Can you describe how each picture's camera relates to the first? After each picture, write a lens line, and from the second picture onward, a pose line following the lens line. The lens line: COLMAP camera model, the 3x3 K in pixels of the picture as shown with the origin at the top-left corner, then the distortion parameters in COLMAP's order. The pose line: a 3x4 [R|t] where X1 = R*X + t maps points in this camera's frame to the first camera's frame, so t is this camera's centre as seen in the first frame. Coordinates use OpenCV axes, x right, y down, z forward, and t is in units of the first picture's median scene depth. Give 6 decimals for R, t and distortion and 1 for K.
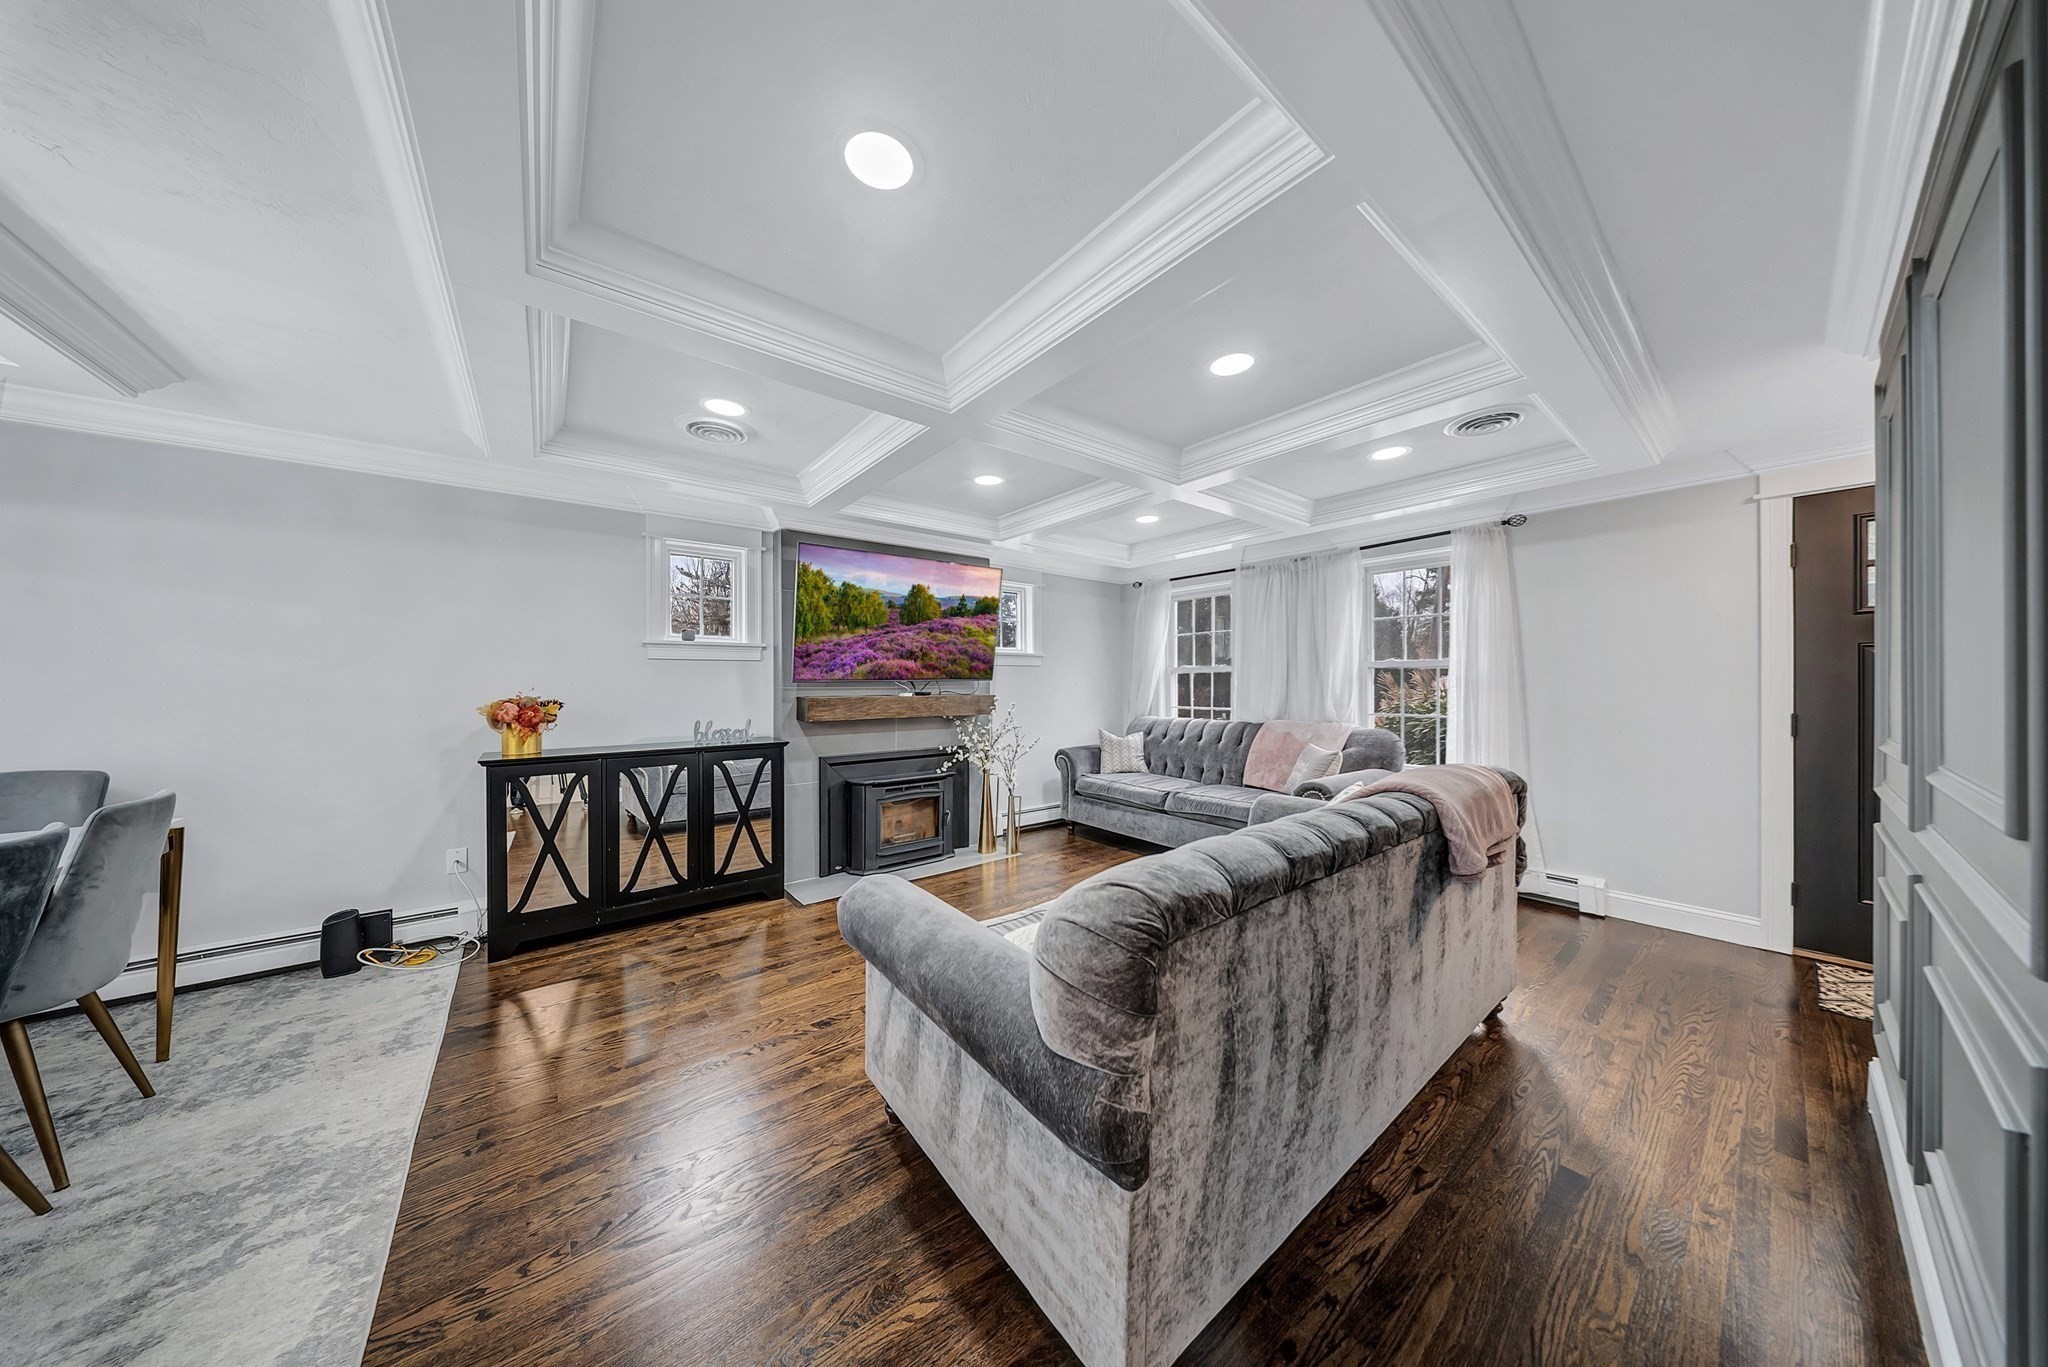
lens RADIAL K [[620.6, 0, 1001.8], [0, 620.6, 686.3], [0, 0, 1]] dist [0.001857, -0.000813]
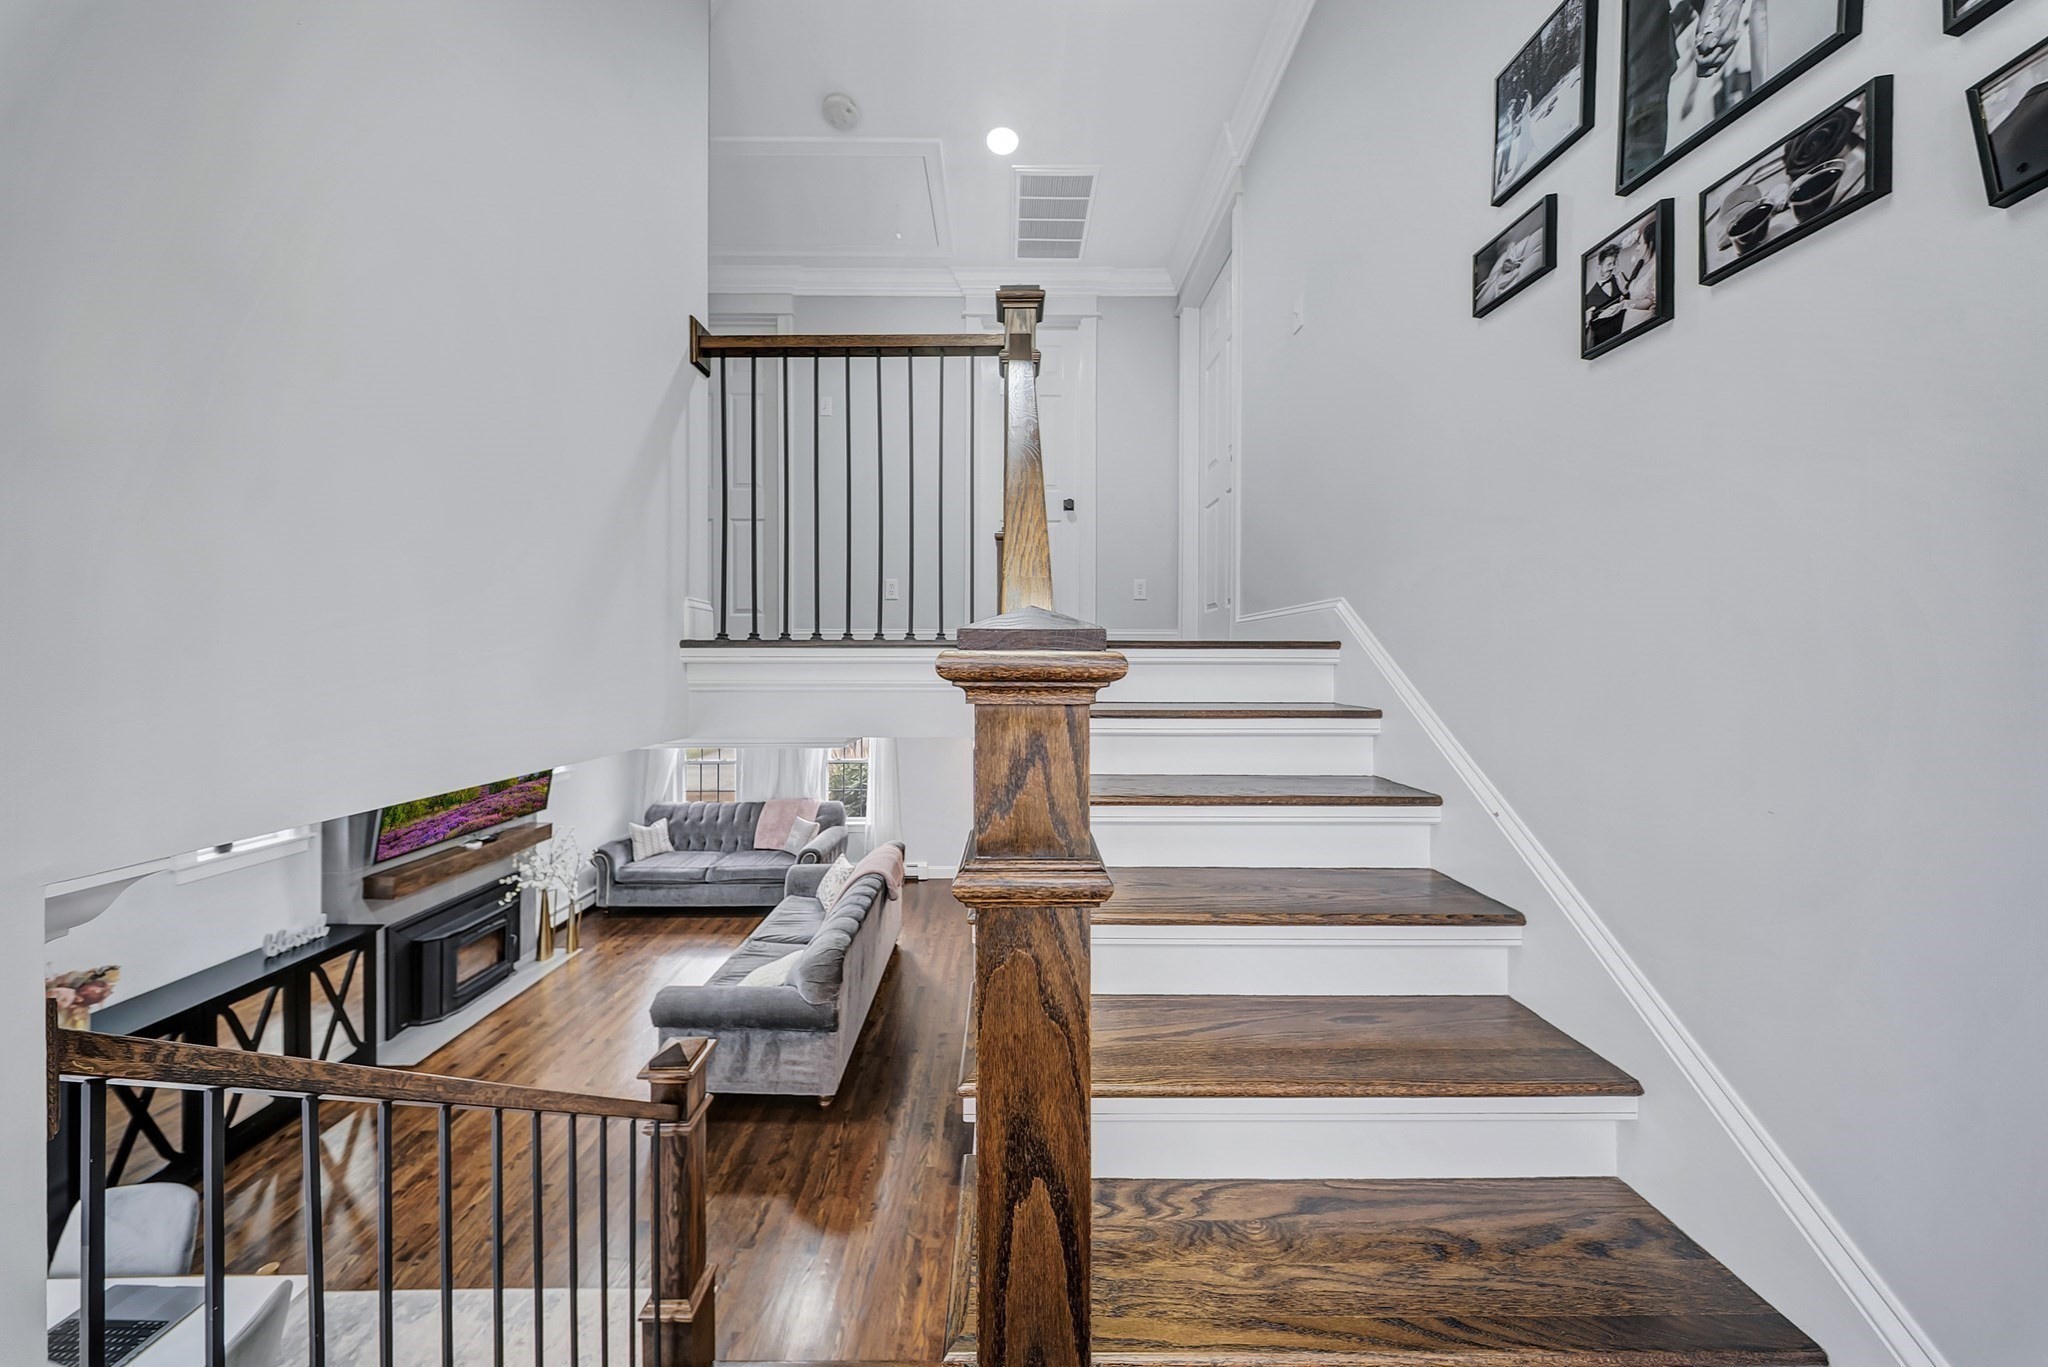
lens RADIAL K [[620.6, 0, 1029.2], [0, 620.6, 664.0], [0, 0, 1]] dist [0.001857, -0.000813]
pose [[0.591355, 0.002089, 0.806408, -0.569231], [0.005837, 0.999959, -0.006870, -0.362712], [-0.806390, 0.008770, 0.591319, -0.576143]]
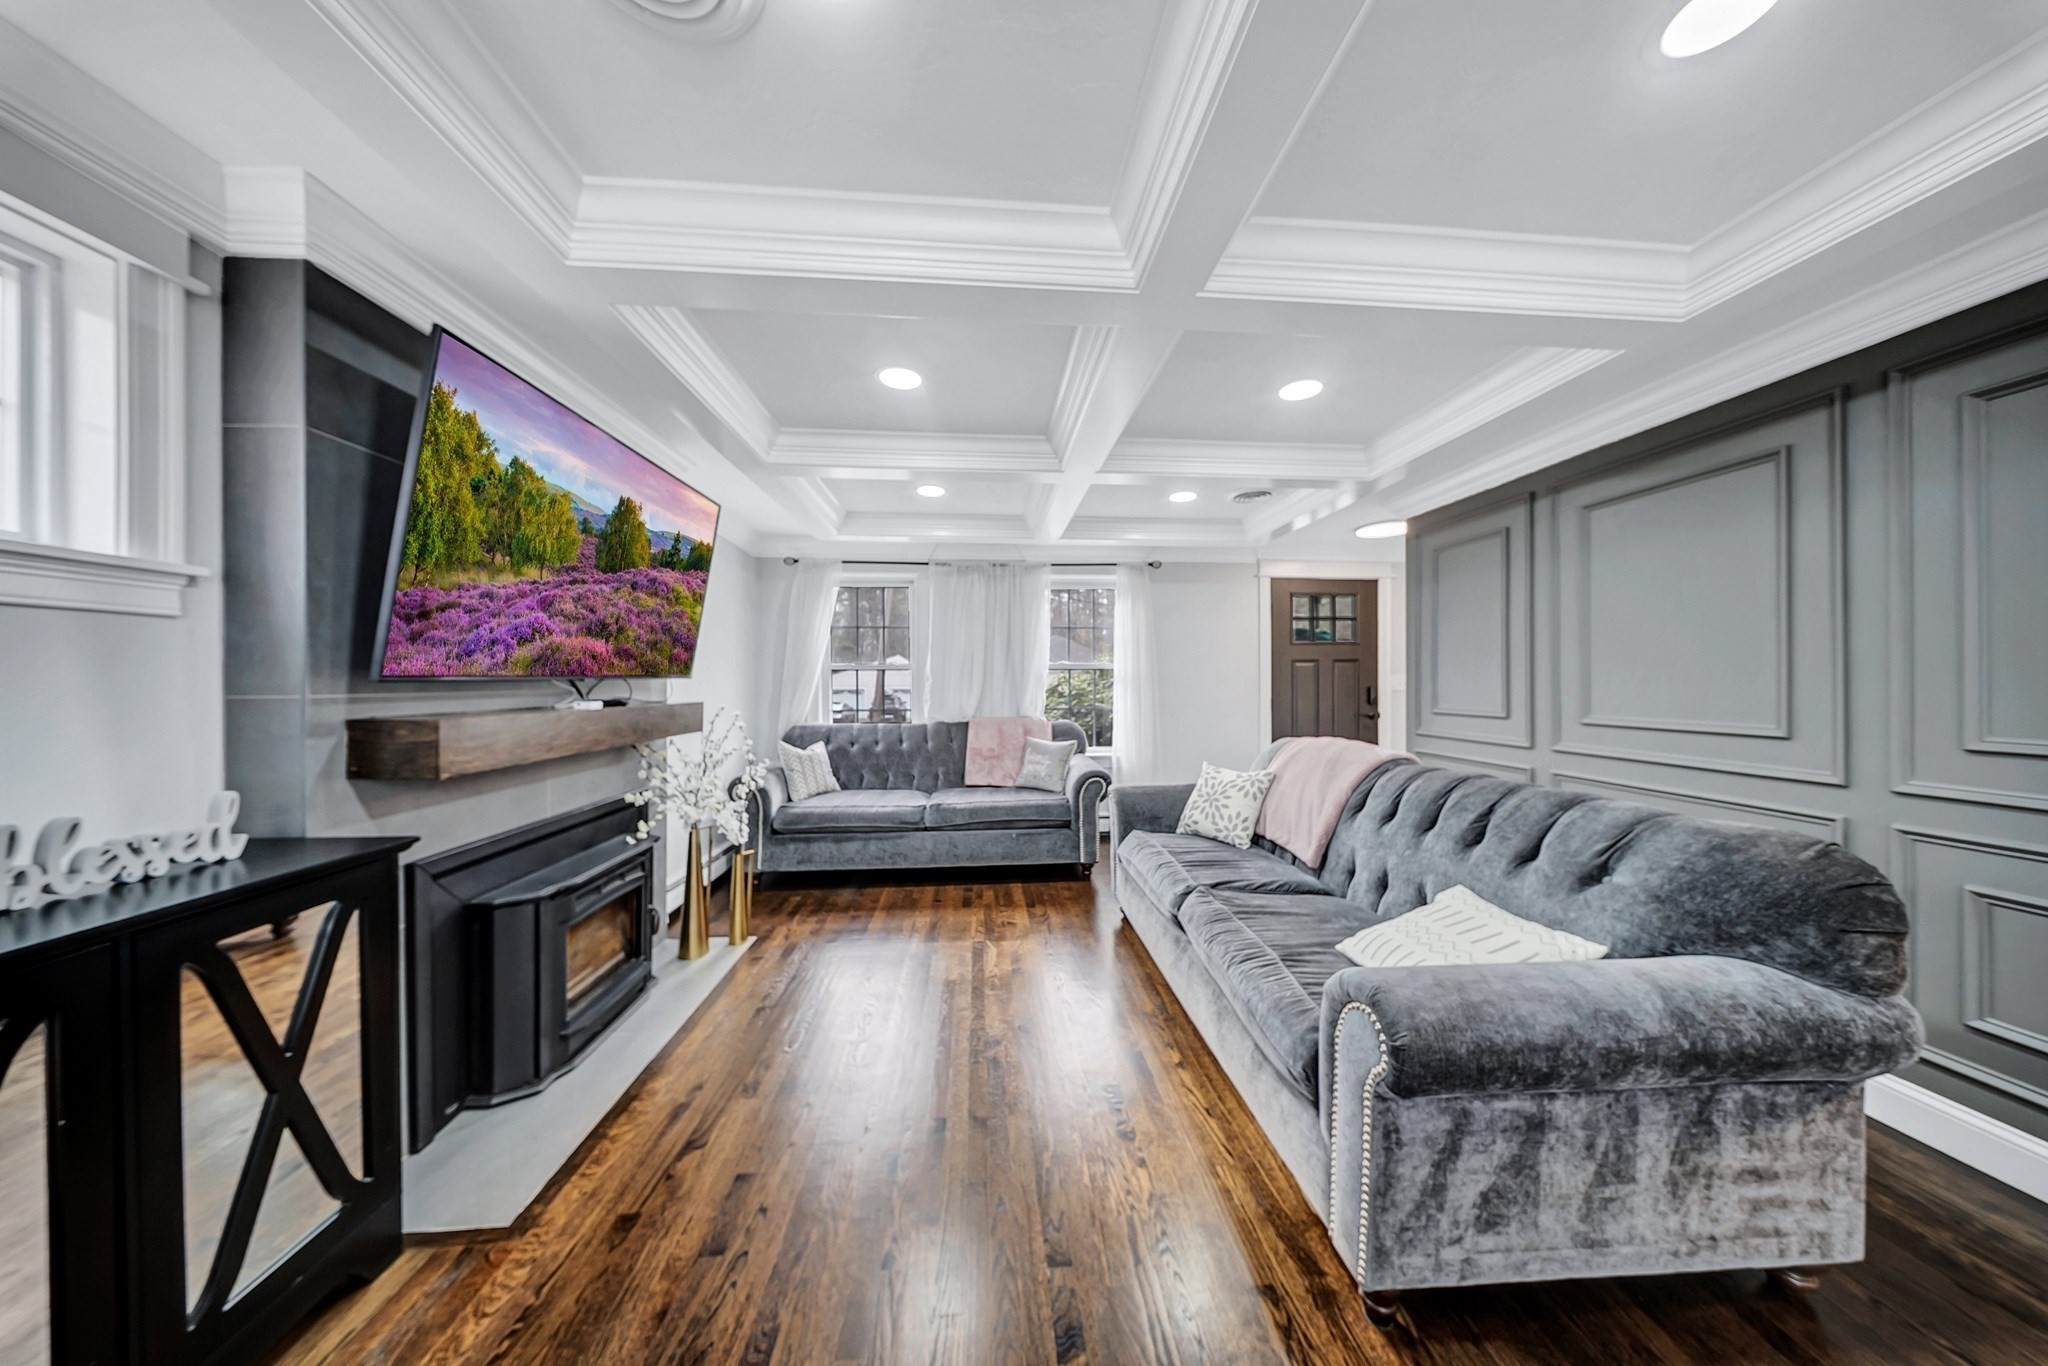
lens RADIAL K [[620.6, 0, 1062.0], [0, 620.6, 682.9], [0, 0, 1]] dist [0.001857, -0.000813]
pose [[0.521889, -0.002924, 0.853008, -0.476098], [0.005259, 0.999986, 0.000210, -0.003646], [-0.852997, 0.004377, 0.521898, 0.474033]]
